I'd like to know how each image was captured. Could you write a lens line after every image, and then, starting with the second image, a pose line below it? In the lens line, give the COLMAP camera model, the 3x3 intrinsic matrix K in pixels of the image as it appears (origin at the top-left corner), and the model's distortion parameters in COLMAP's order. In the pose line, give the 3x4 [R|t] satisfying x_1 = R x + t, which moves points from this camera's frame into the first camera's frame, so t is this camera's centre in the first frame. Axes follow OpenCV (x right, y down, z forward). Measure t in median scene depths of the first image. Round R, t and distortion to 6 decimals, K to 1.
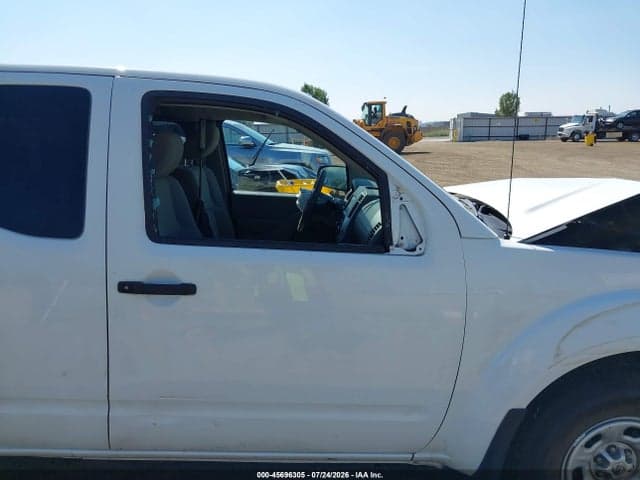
lens RADIAL K [[508.2, 0, 326.8], [0, 508.2, 242.9], [0, 0, 1]] dist [-0.001056, 0.004483]
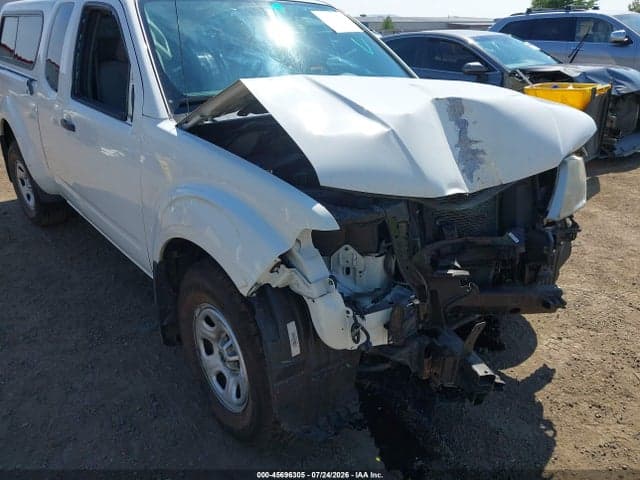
lens RADIAL K [[508.2, 0, 319.4], [0, 508.2, 245.8], [0, 0, 1]] dist [-0.001056, 0.004483]
pose [[0.602766, 0.289571, -0.743520, 1.521719], [-0.146188, 0.956130, 0.253861, -0.081035], [0.784412, -0.044326, 0.618654, 0.547793]]
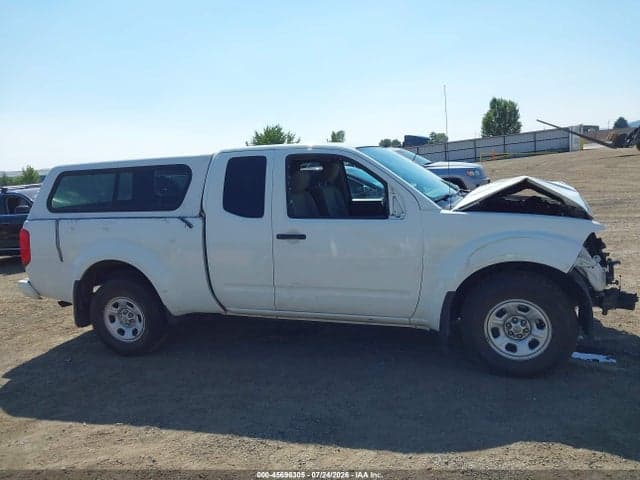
lens RADIAL K [[508.2, 0, 317.4], [0, 508.2, 245.0], [0, 0, 1]] dist [-0.001056, 0.004483]
pose [[0.919300, -0.026077, -0.392692, 0.687649], [0.012985, 0.999269, -0.035958, 0.205007], [0.393343, 0.027957, 0.918967, -1.101559]]
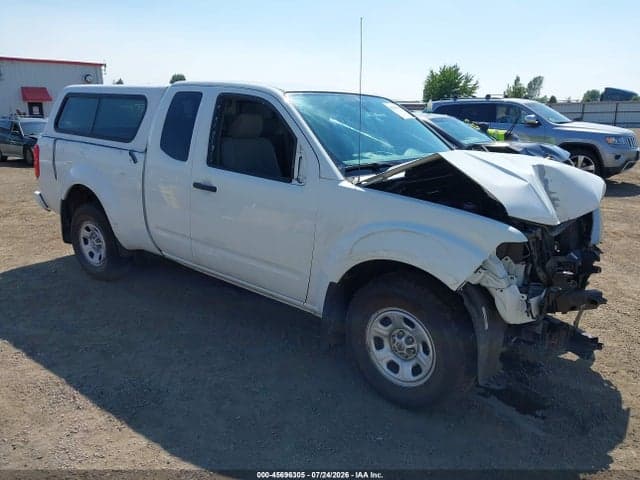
lens RADIAL K [[508.2, 0, 316.2], [0, 508.2, 246.6], [0, 0, 1]] dist [-0.001056, 0.004483]
pose [[0.734294, 0.172955, -0.656429, 1.405046], [-0.140620, 0.984778, 0.102167, 0.048115], [0.664107, 0.017287, 0.747438, -0.283598]]
